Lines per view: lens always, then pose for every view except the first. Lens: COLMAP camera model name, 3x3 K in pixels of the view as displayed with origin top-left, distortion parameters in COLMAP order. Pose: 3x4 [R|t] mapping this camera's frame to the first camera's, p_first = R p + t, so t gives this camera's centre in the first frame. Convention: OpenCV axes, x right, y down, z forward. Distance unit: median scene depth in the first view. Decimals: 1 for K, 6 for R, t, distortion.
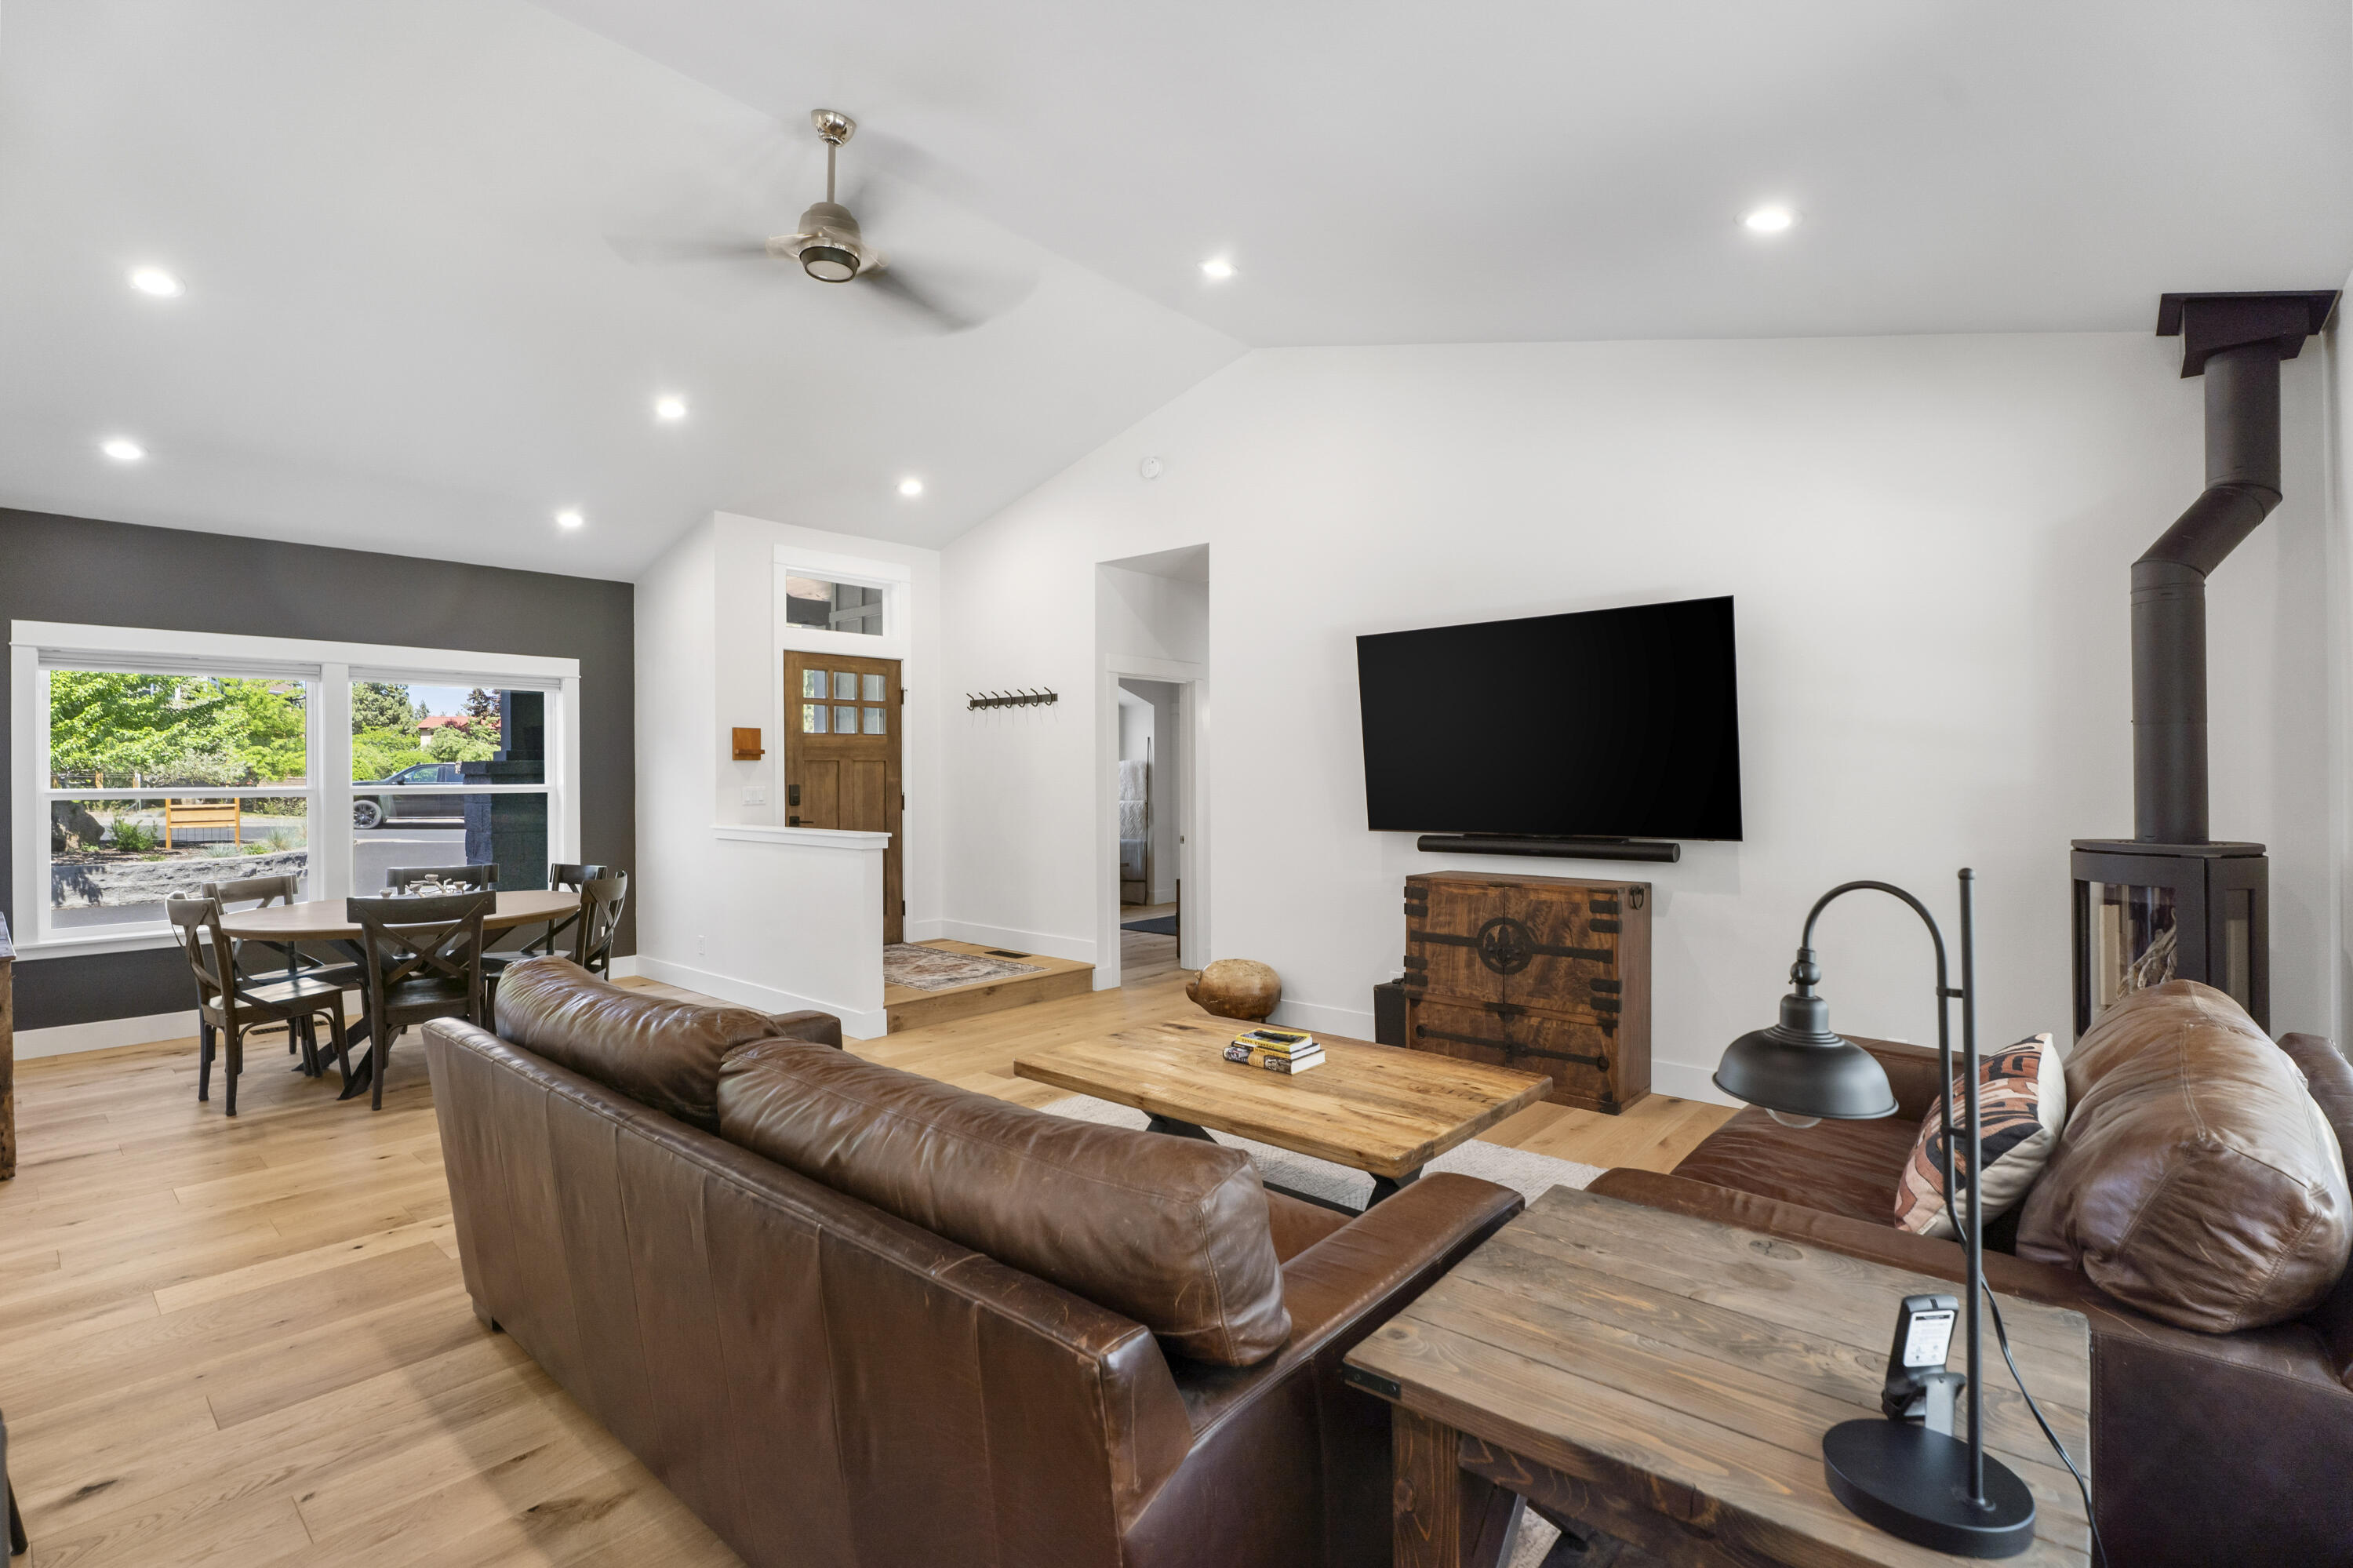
lens RADIAL K [[1087.1, 0, 1173.3], [0, 1087.1, 764.2], [0, 0, 1]] dist [-0.020127, 0.000278]
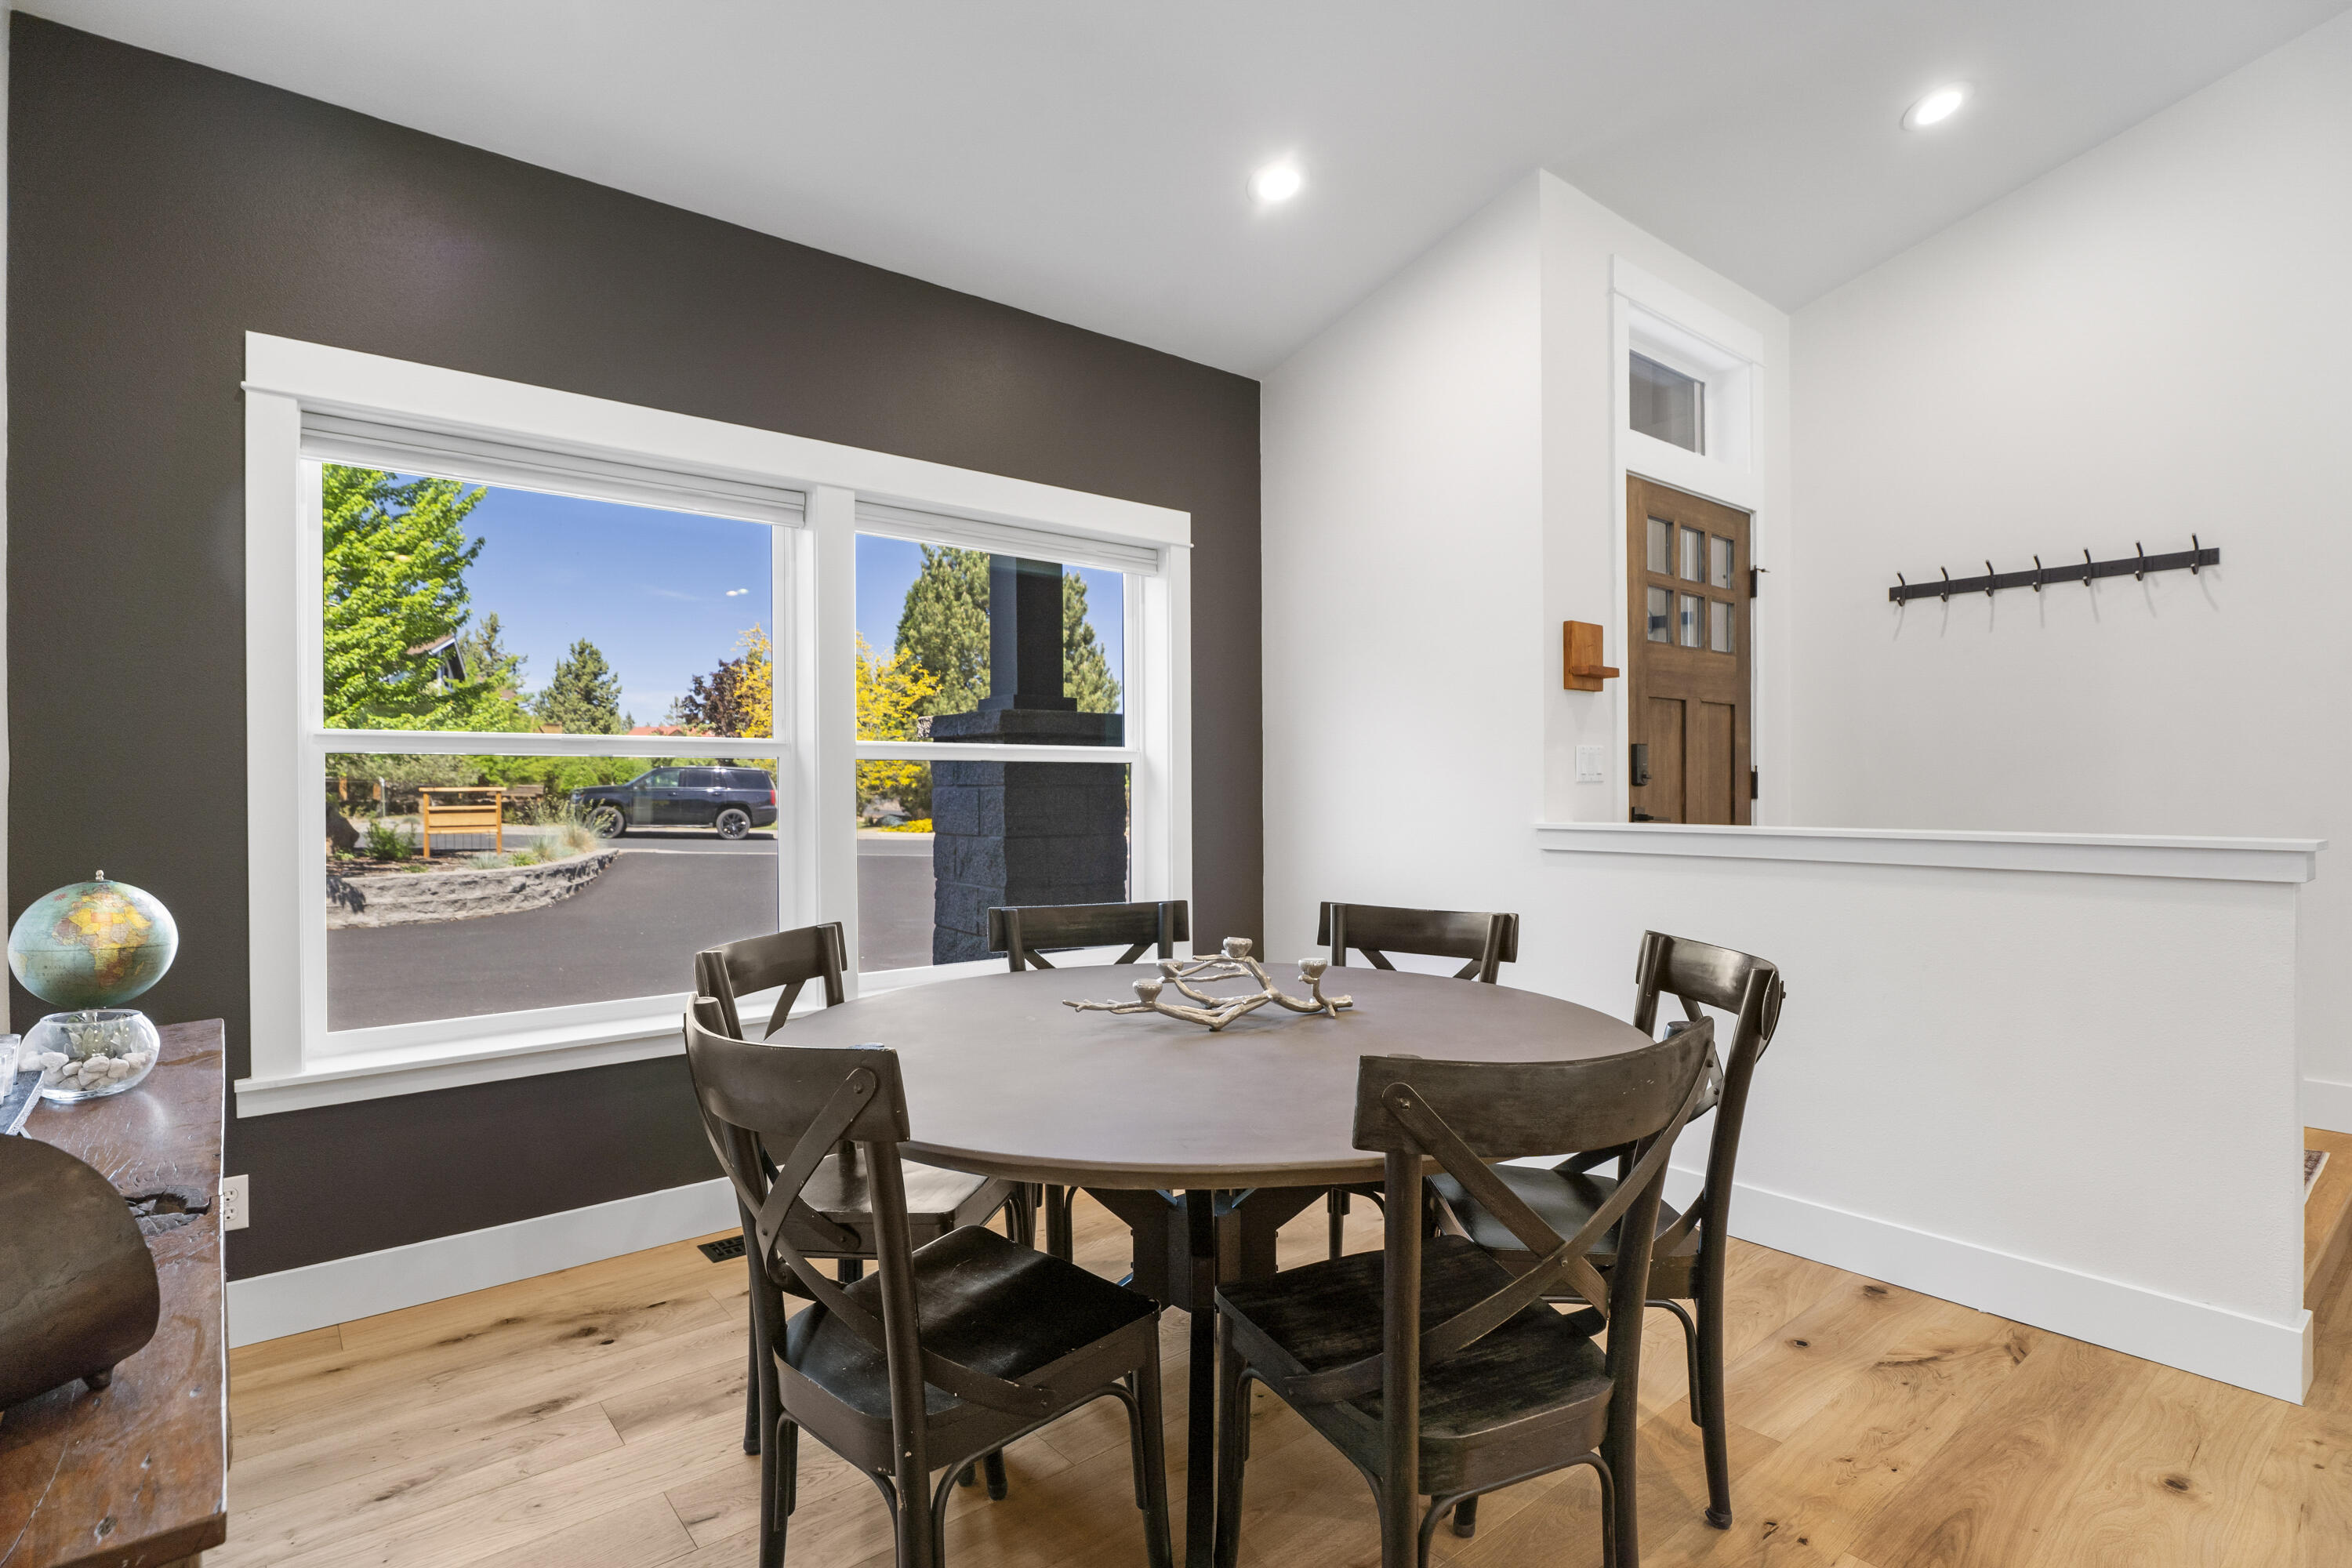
lens RADIAL K [[1167.2, 0, 1176.0], [0, 1167.2, 784.0], [0, 0, 1]] dist [-0.013818, -0.000016]
pose [[0.986543, 0.001373, -0.163496, -0.462323], [-0.000417, 0.999983, 0.005879, 0.033880], [0.163501, -0.005732, 0.986526, 0.427860]]
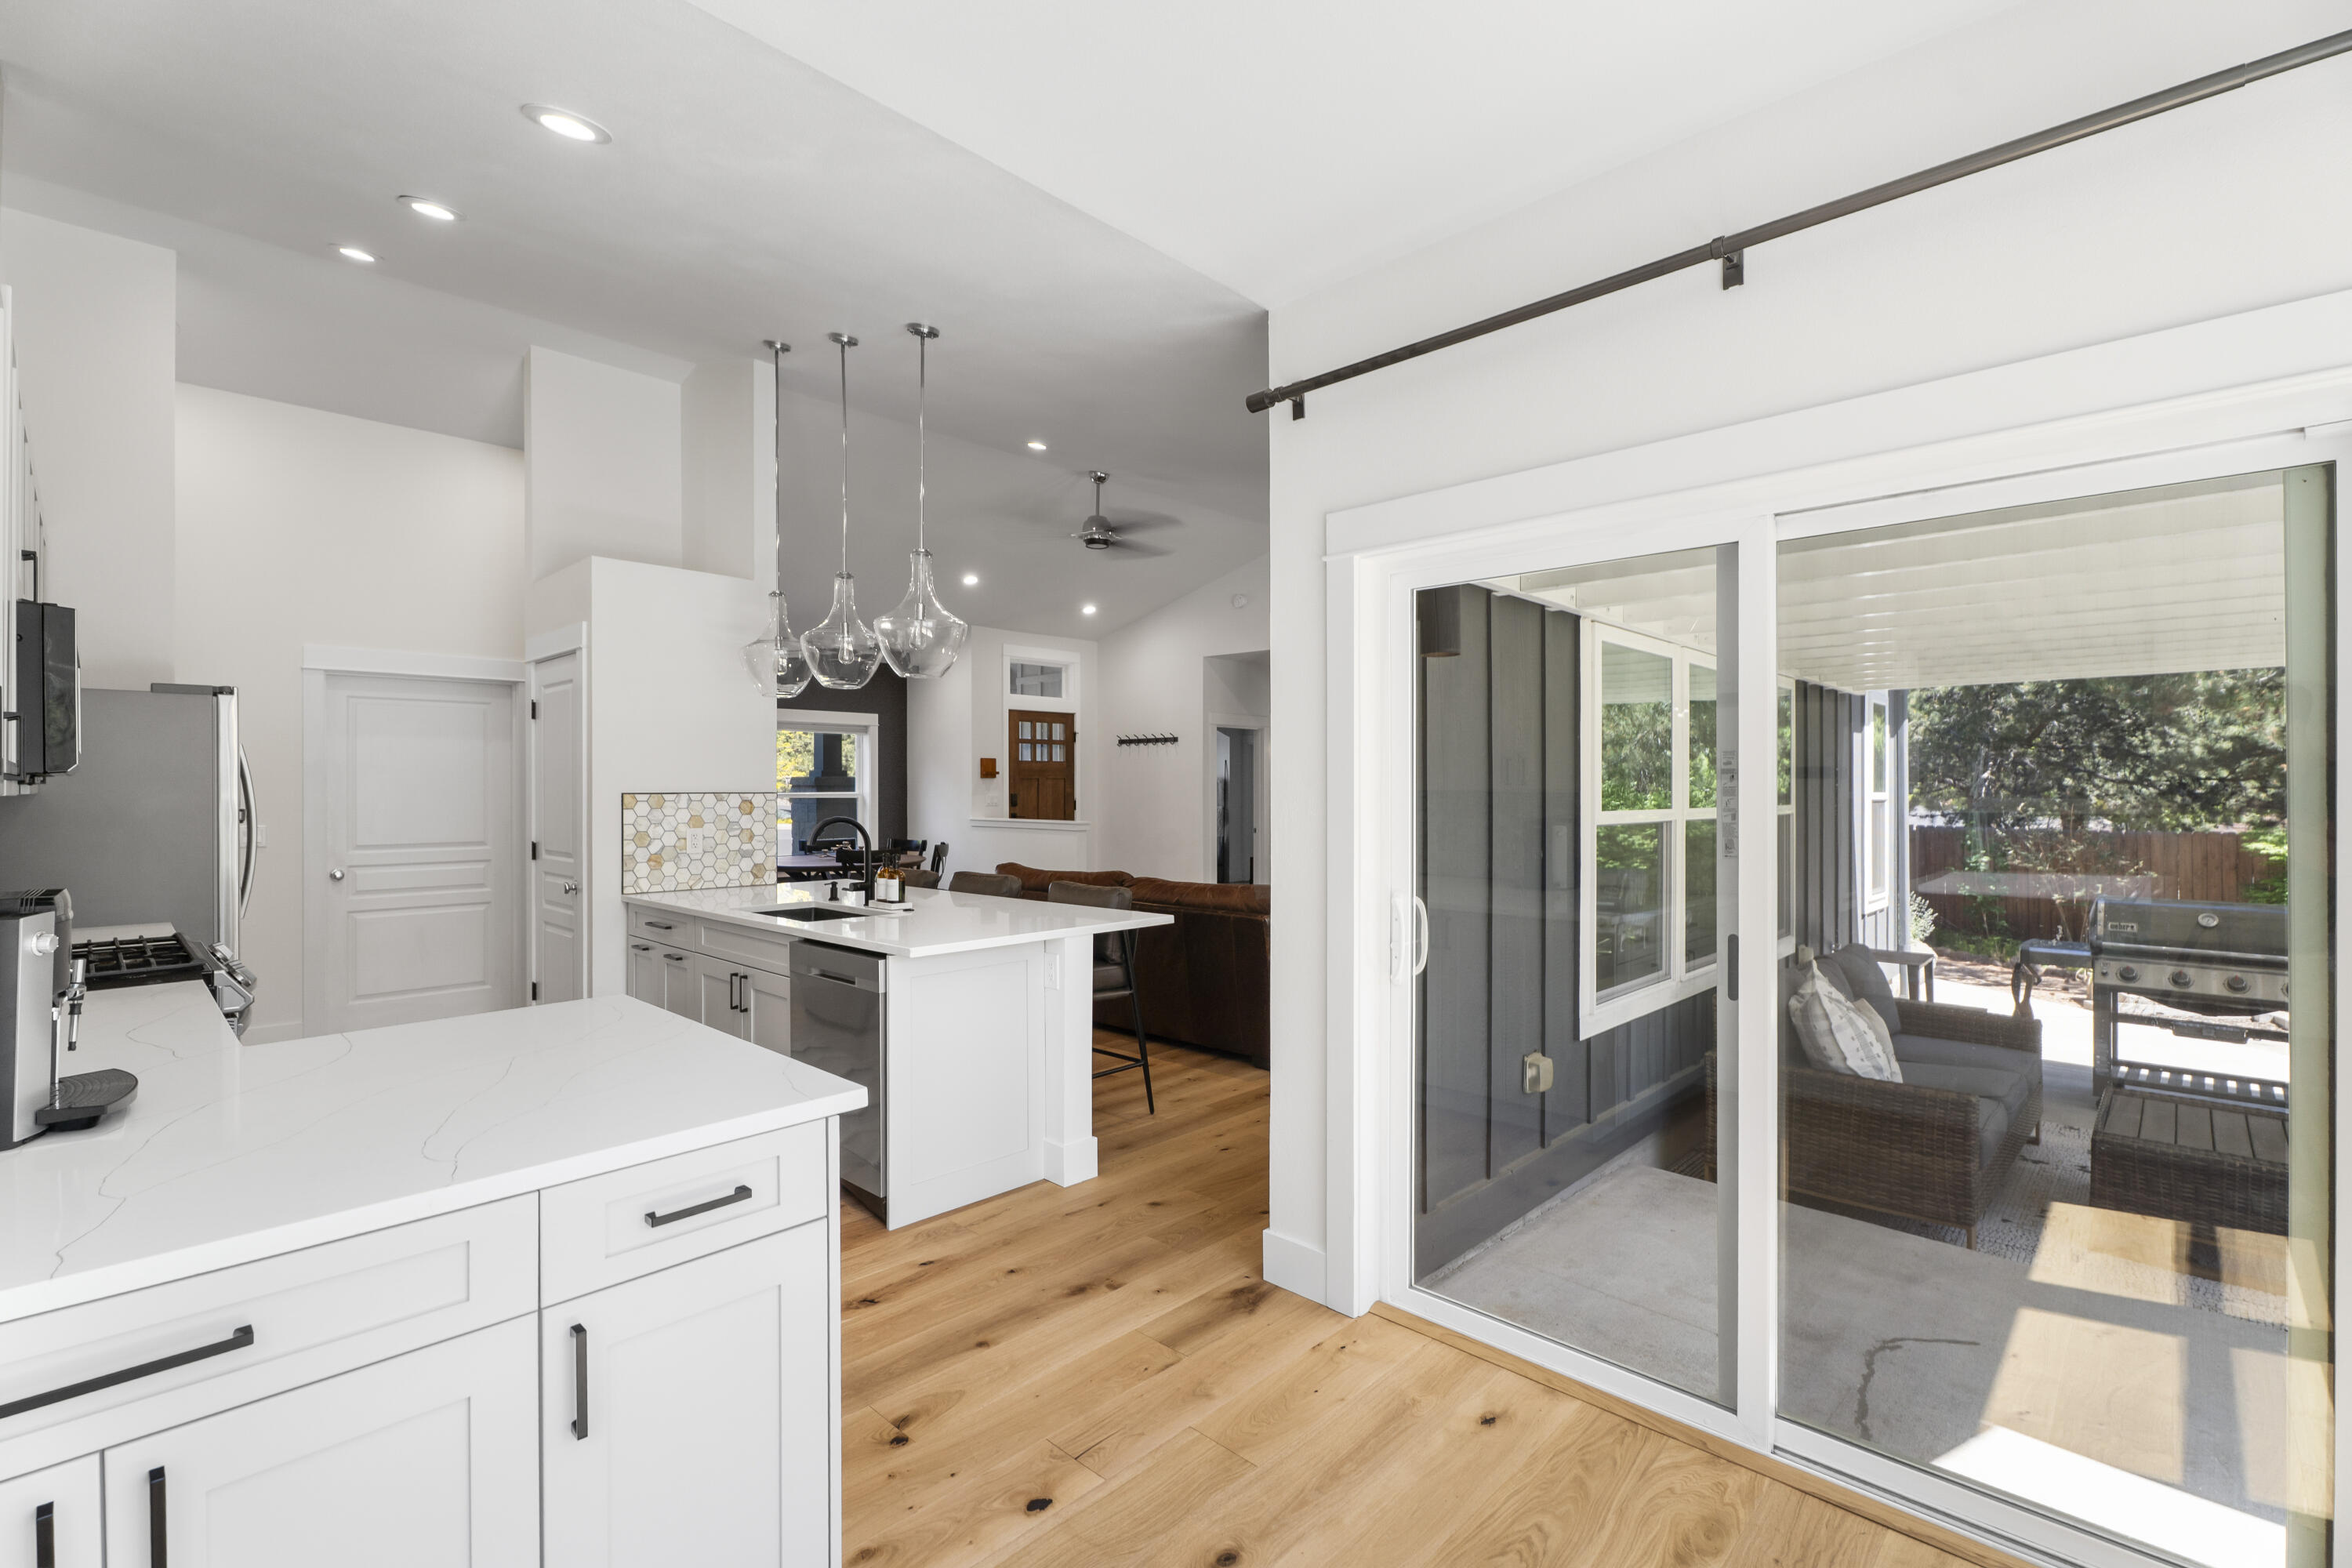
lens RADIAL K [[1045.2, 0, 1172.7], [0, 1045.2, 771.0], [0, 0, 1]] dist [-0.001184, -0.000226]
pose [[0.998640, 0.004152, -0.051977, -0.033933], [-0.004470, 0.999972, -0.006011, -0.005735], [0.051951, 0.006235, 0.998630, -0.521282]]
